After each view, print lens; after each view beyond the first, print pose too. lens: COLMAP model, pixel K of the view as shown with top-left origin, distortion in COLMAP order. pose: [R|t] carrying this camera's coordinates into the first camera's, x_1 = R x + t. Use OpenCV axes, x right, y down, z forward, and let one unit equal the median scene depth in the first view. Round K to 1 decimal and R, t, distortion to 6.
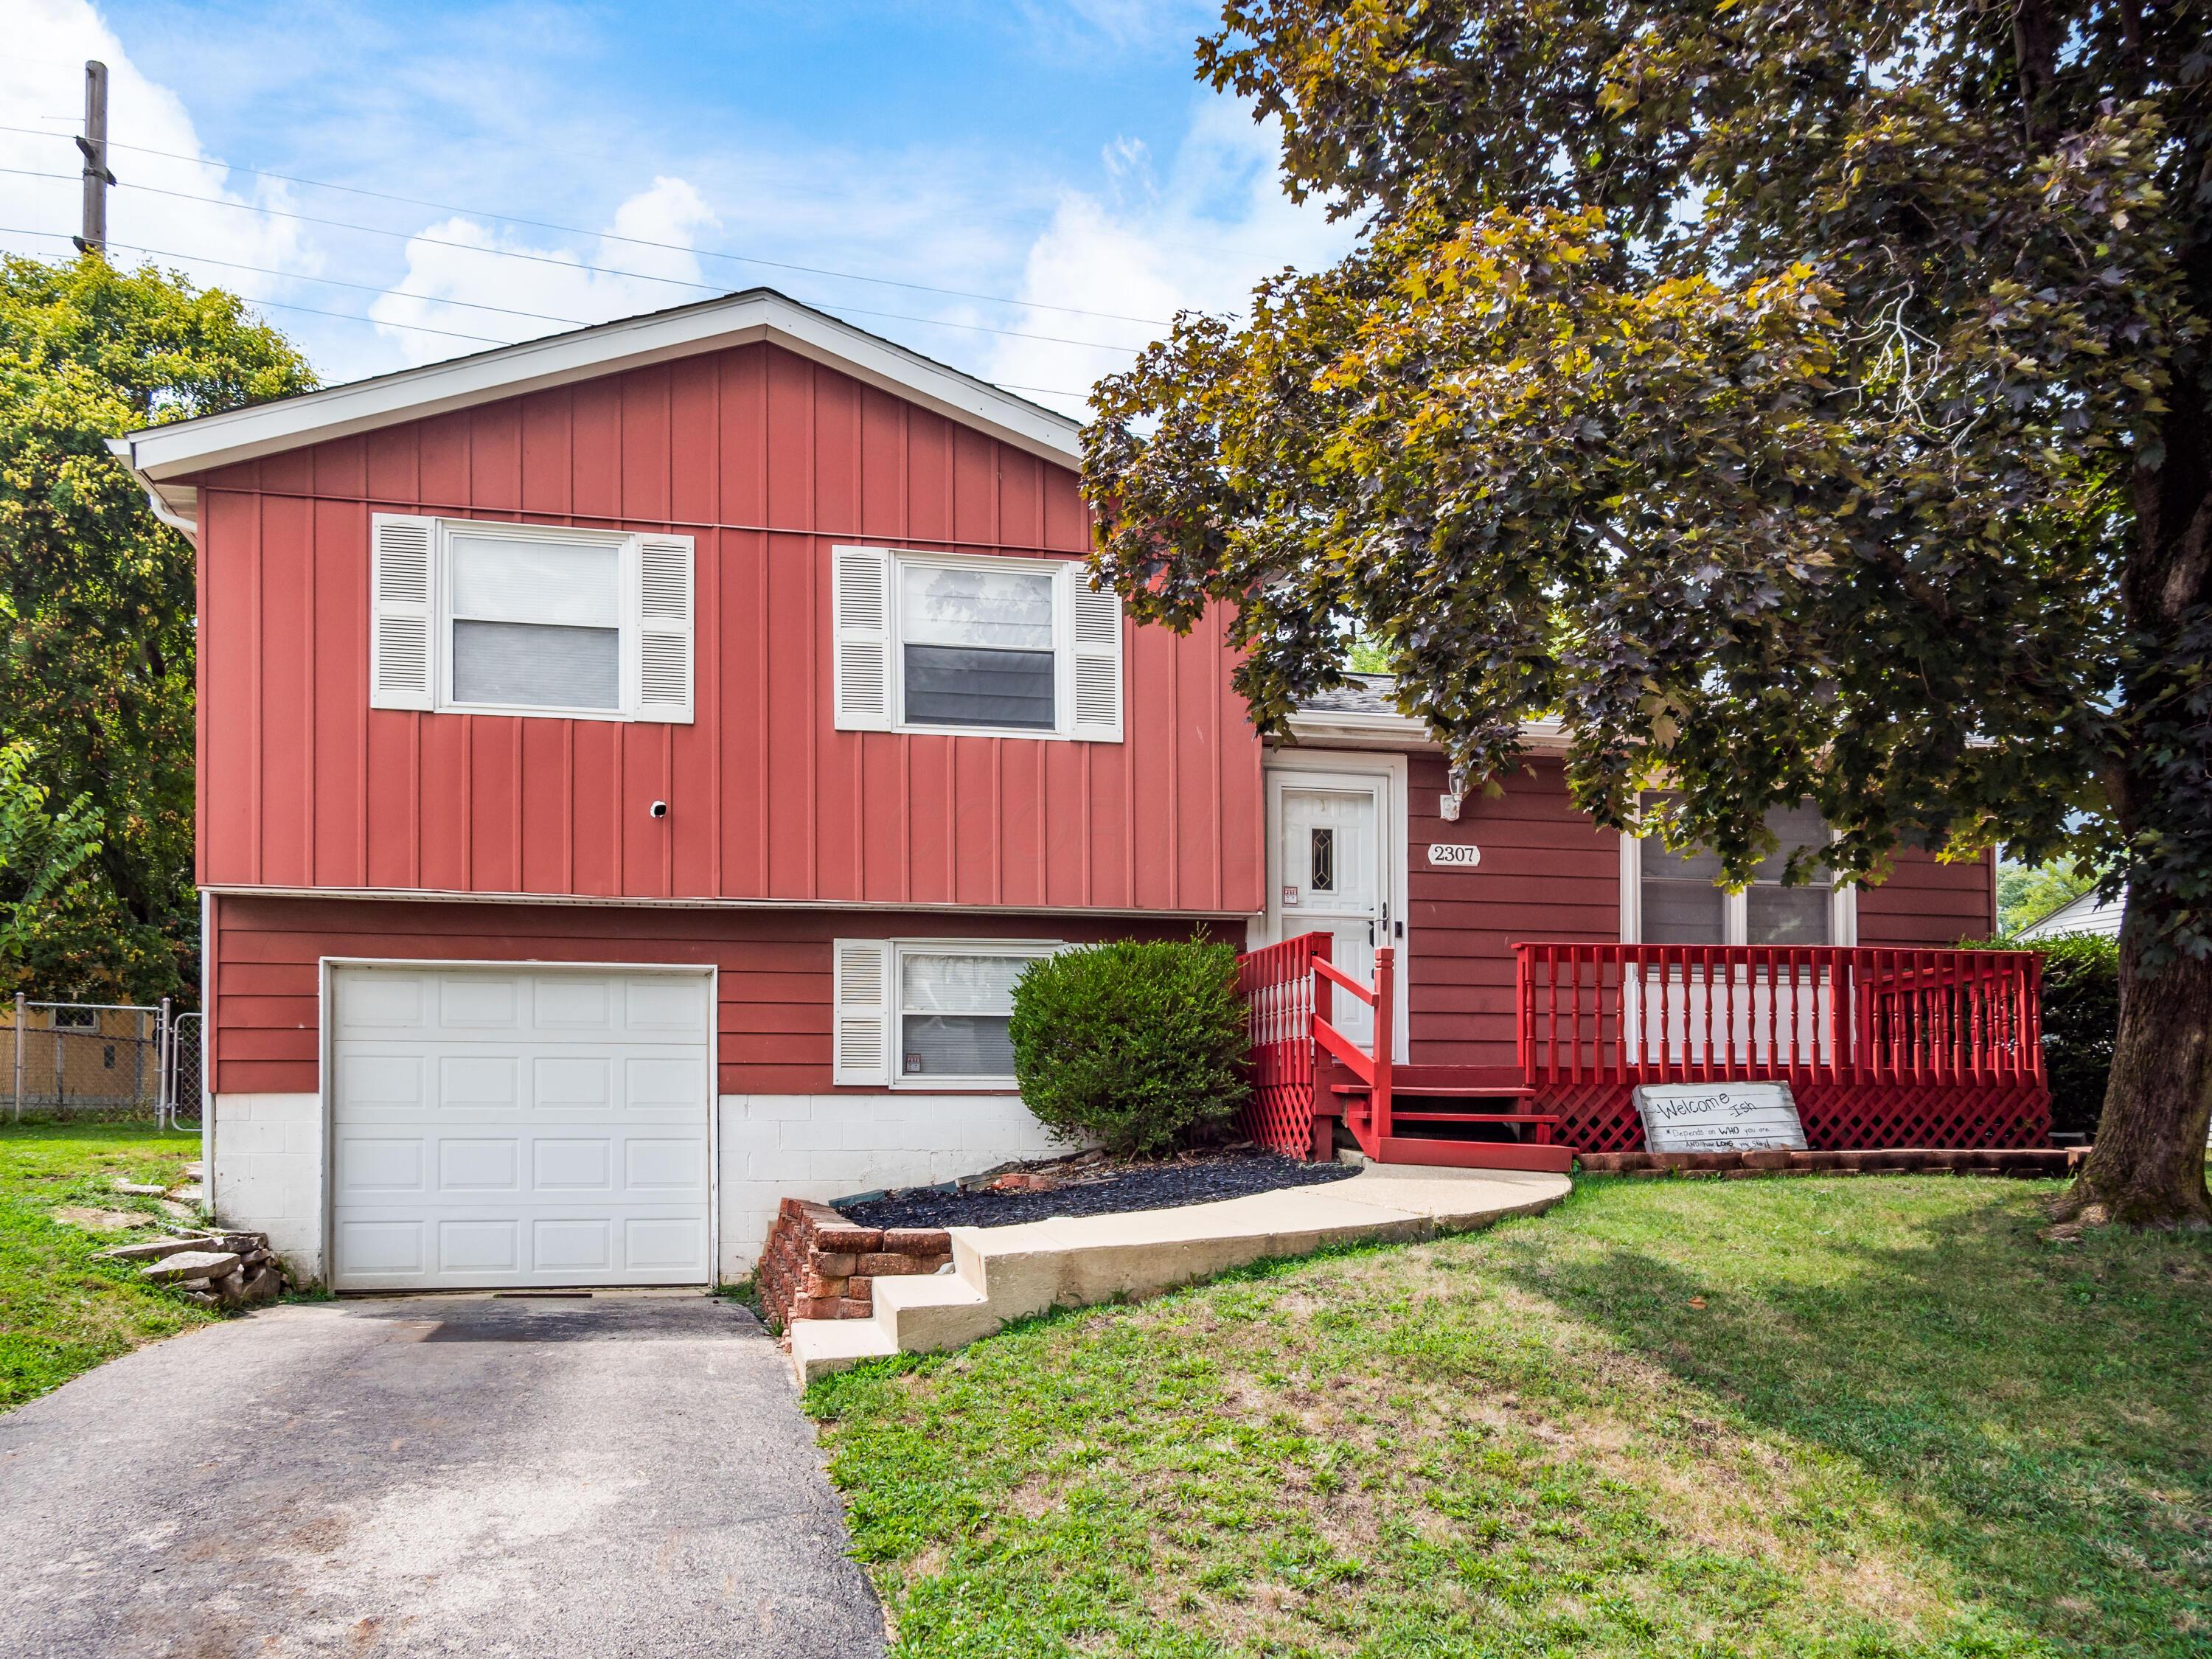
lens RADIAL K [[1771.7, 0, 1106.0], [0, 1771.7, 829.5], [0, 0, 1]] dist [0.000844, 0.014706]
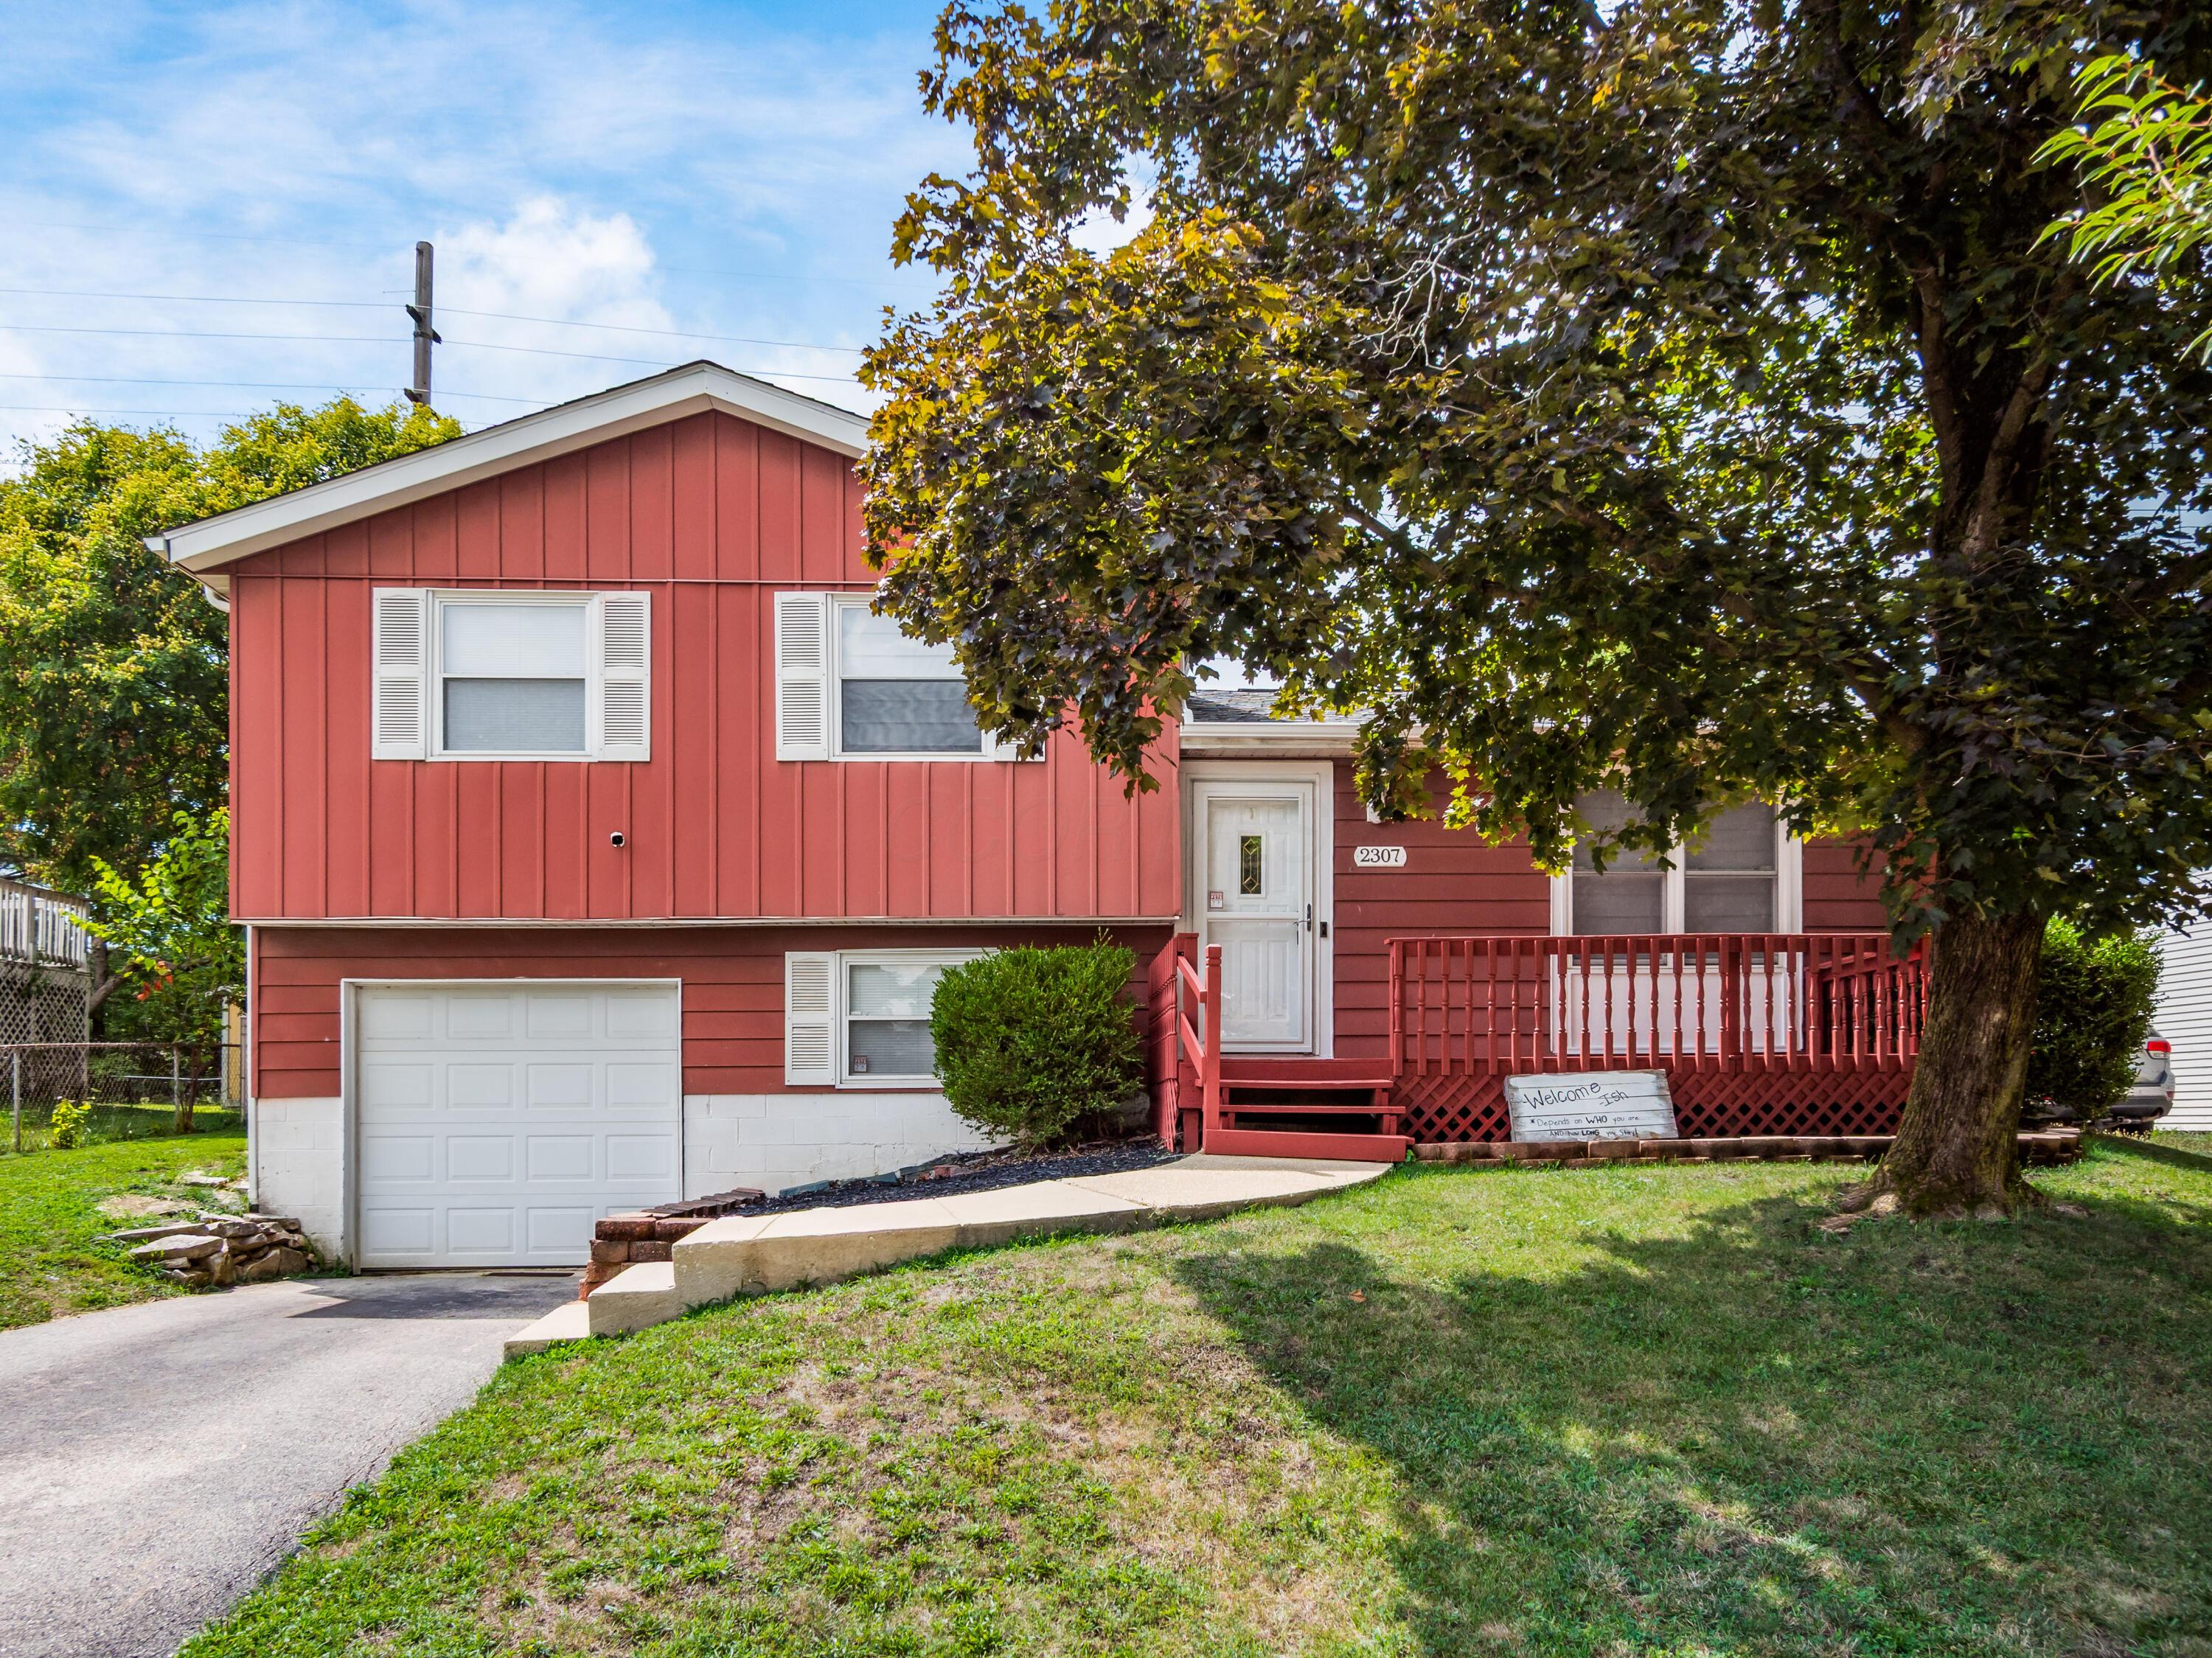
lens RADIAL K [[1572.8, 0, 1106.3], [0, 1572.8, 895.1], [0, 0, 1]] dist [-0.001438, 0.000657]
pose [[0.986691, -0.031258, -0.159576, 0.206162], [0.035056, 0.999164, 0.021040, 0.013460], [0.158785, -0.026354, 0.986961, 0.075506]]
